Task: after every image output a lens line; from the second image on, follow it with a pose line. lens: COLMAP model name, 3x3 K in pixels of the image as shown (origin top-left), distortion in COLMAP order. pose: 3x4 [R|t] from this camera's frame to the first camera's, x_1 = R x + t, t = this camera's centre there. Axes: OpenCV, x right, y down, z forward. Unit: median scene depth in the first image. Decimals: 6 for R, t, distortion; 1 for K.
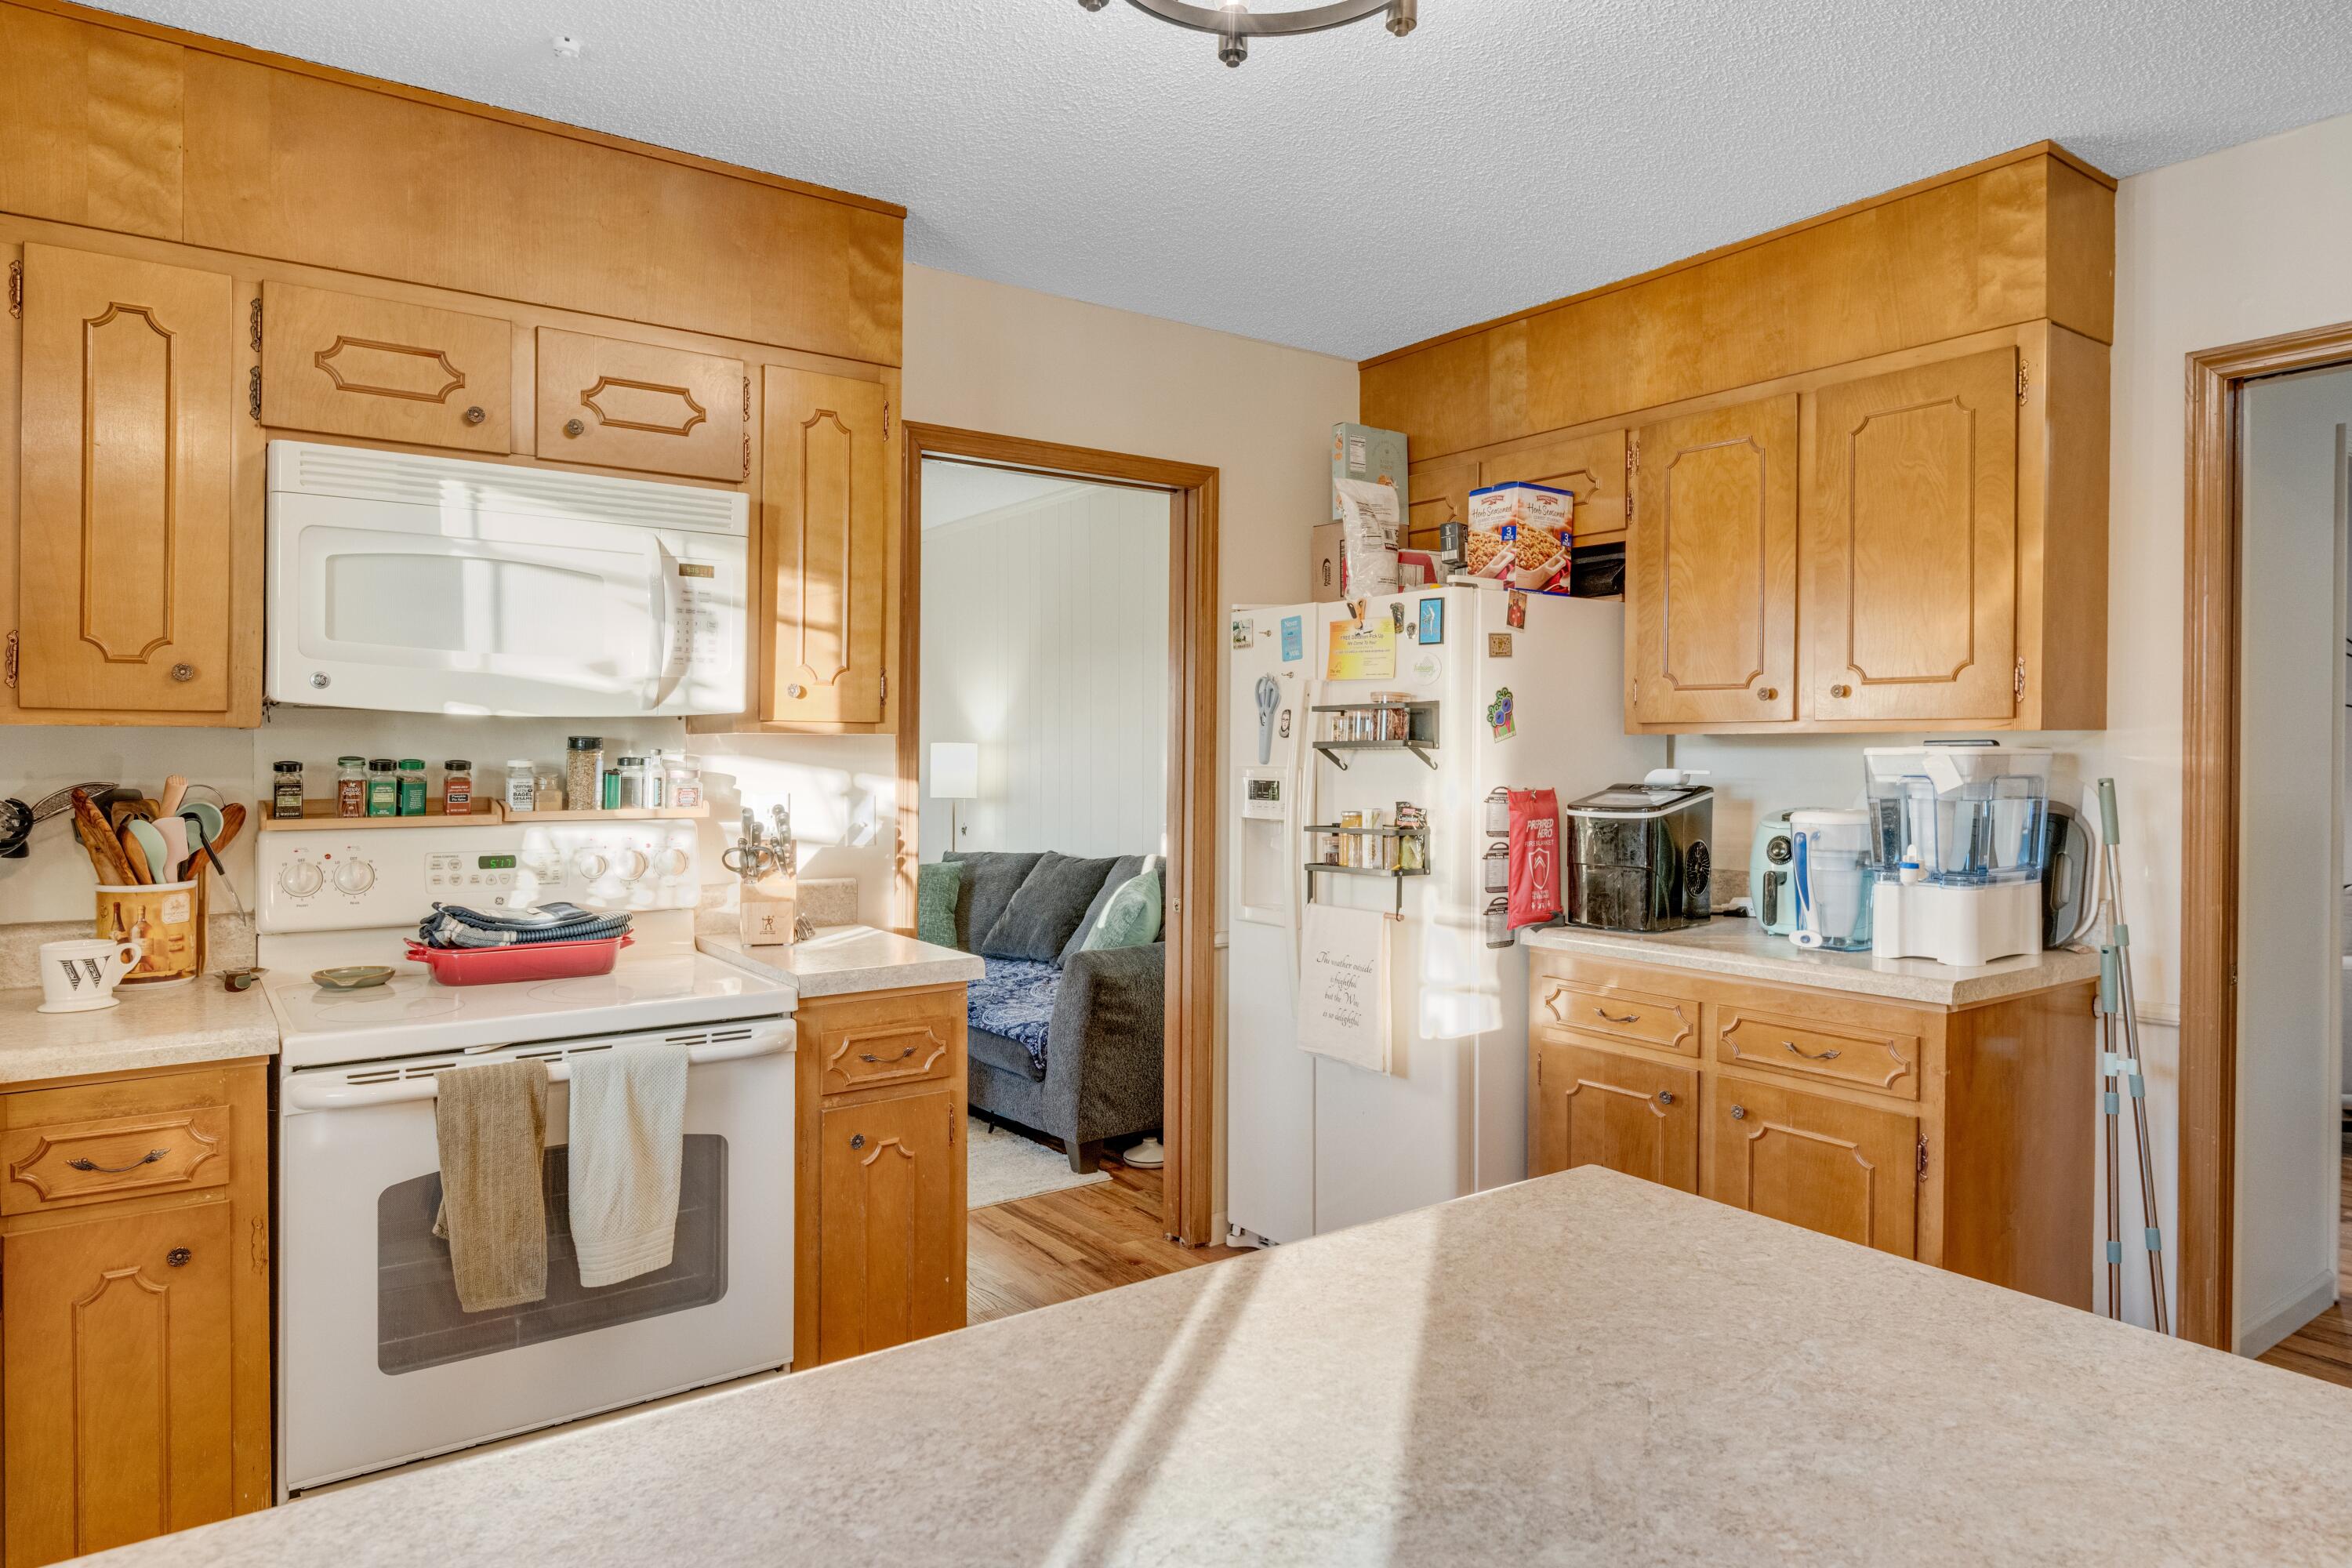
lens RADIAL K [[1414.4, 0, 1174.8], [0, 1414.4, 767.4], [0, 0, 1]] dist [-0.001976, 0.001524]
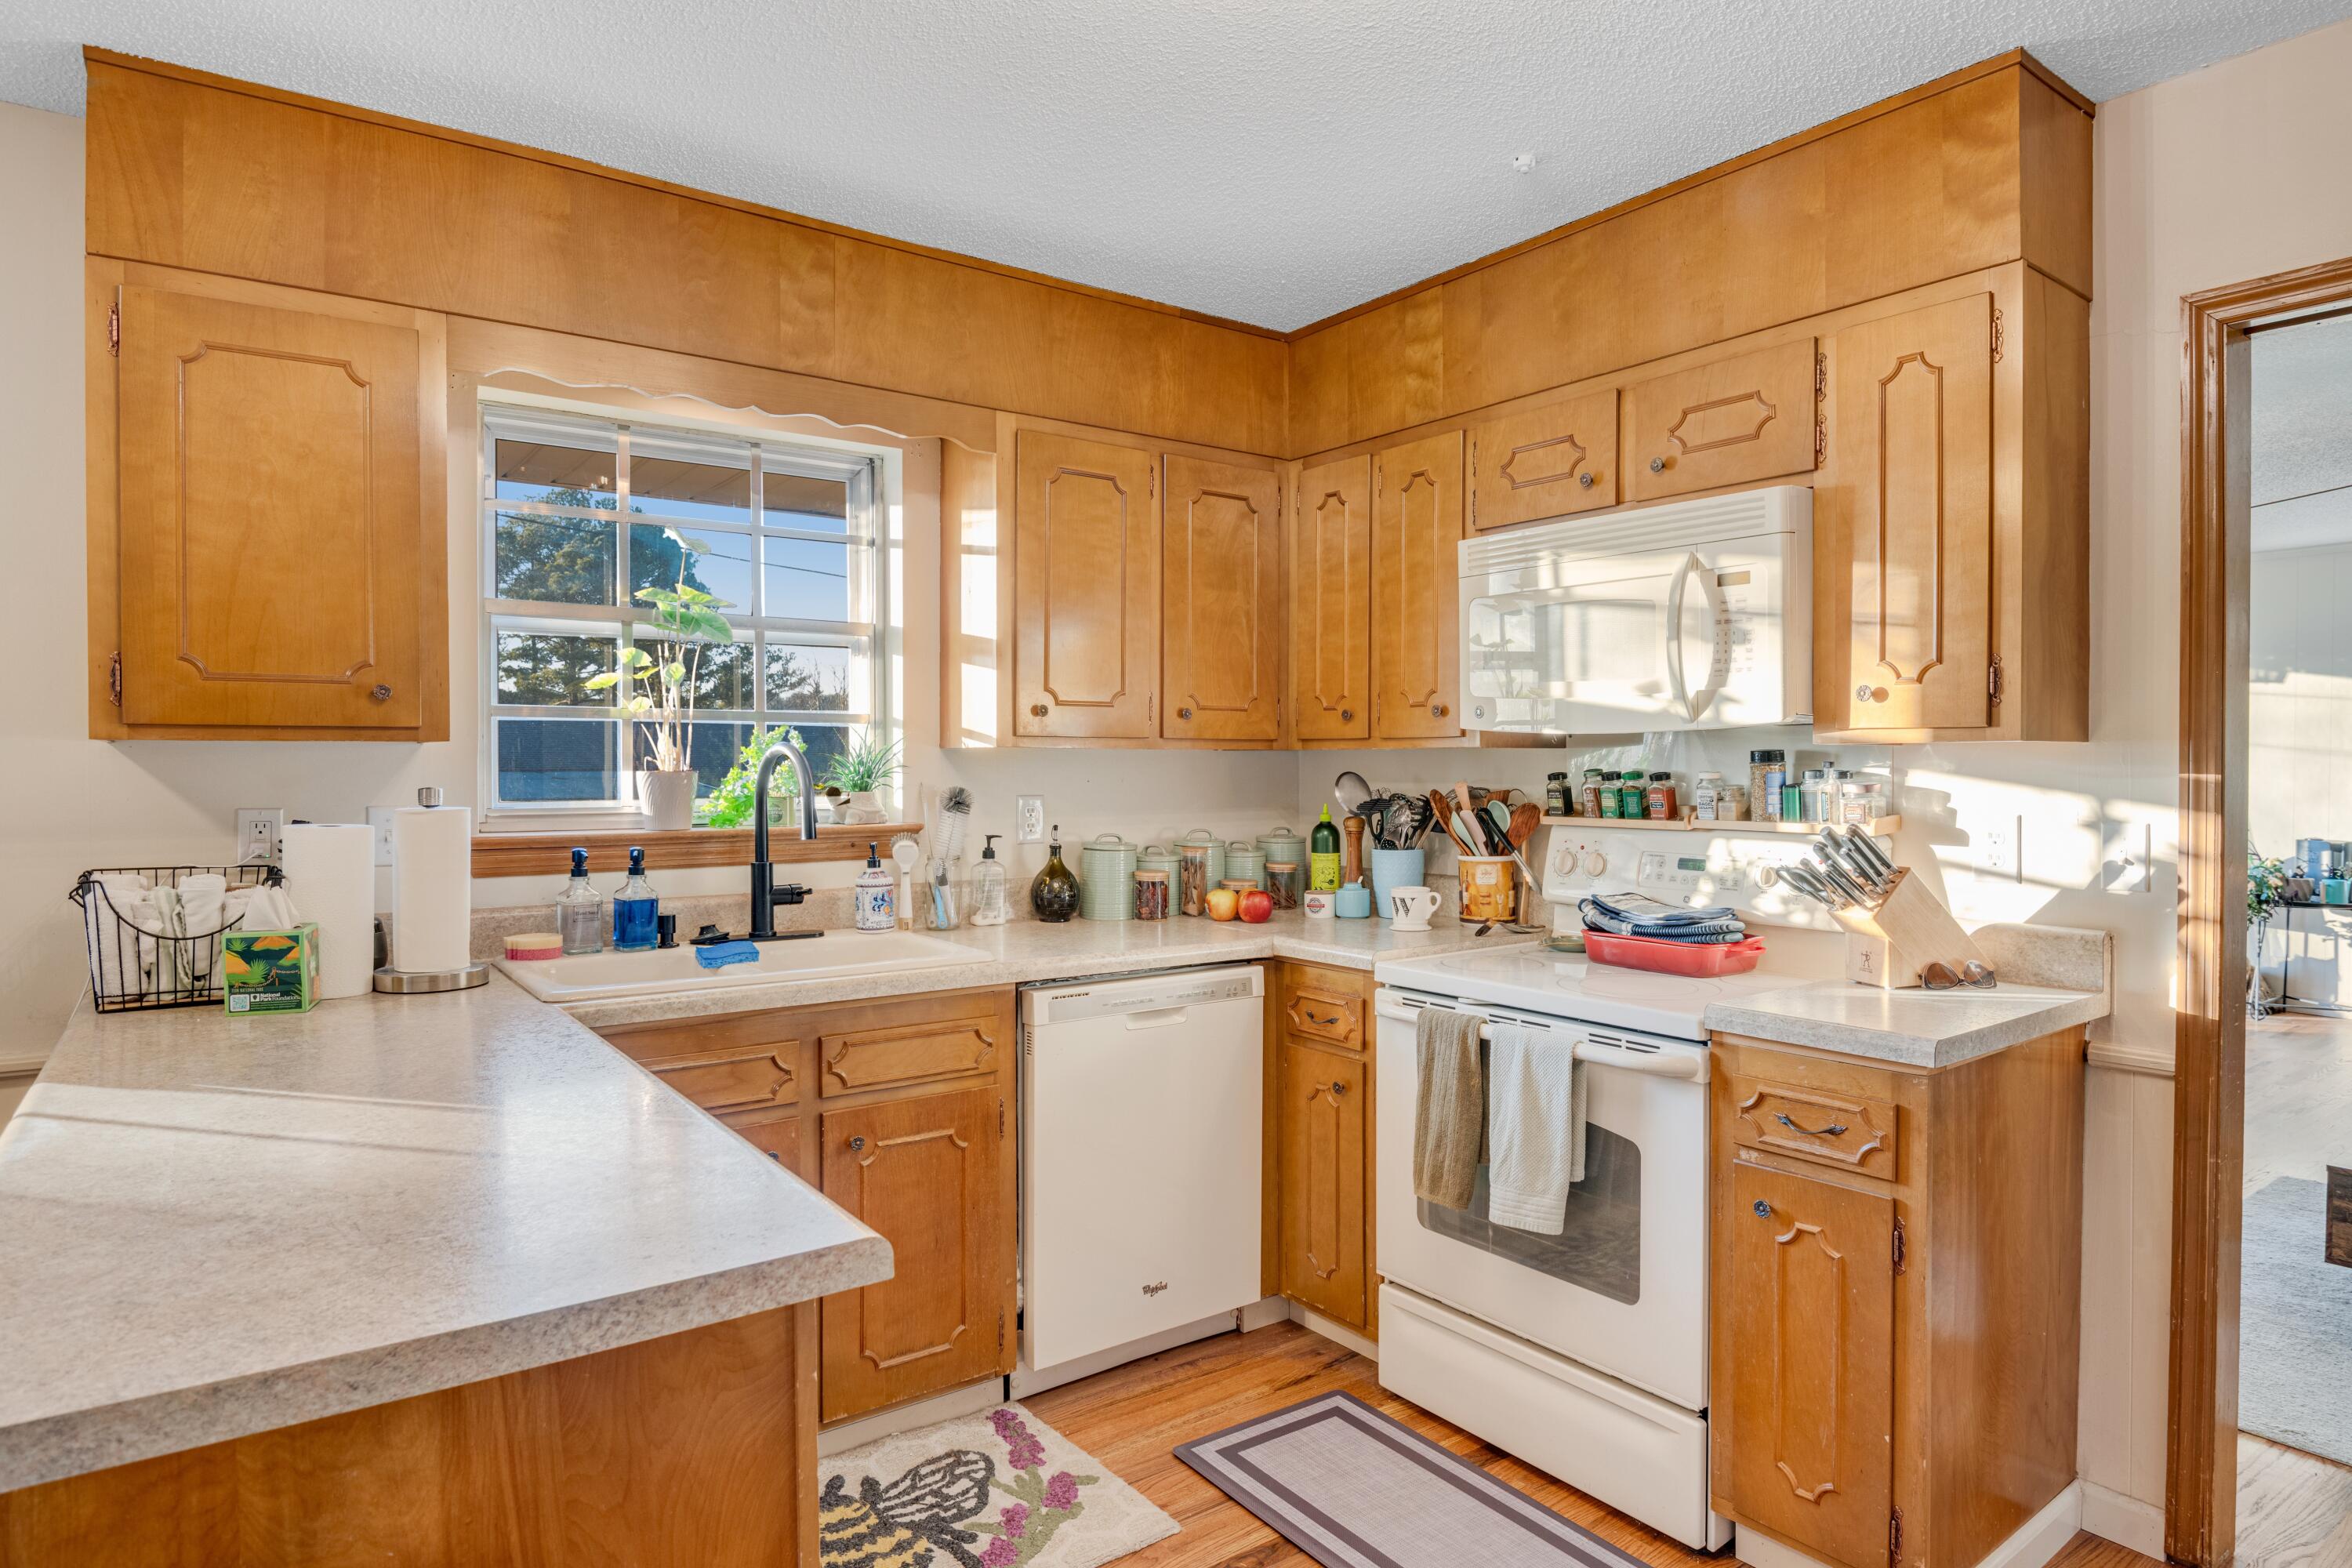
lens RADIAL K [[1327.6, 0, 1176.2], [0, 1327.6, 782.4], [0, 0, 1]] dist [-0.017284, -0.001440]
pose [[0.011164, 0.012037, -0.999865, 0.588789], [-0.011223, 0.999866, 0.011912, -0.005695], [0.999875, 0.011088, 0.011298, 0.622736]]
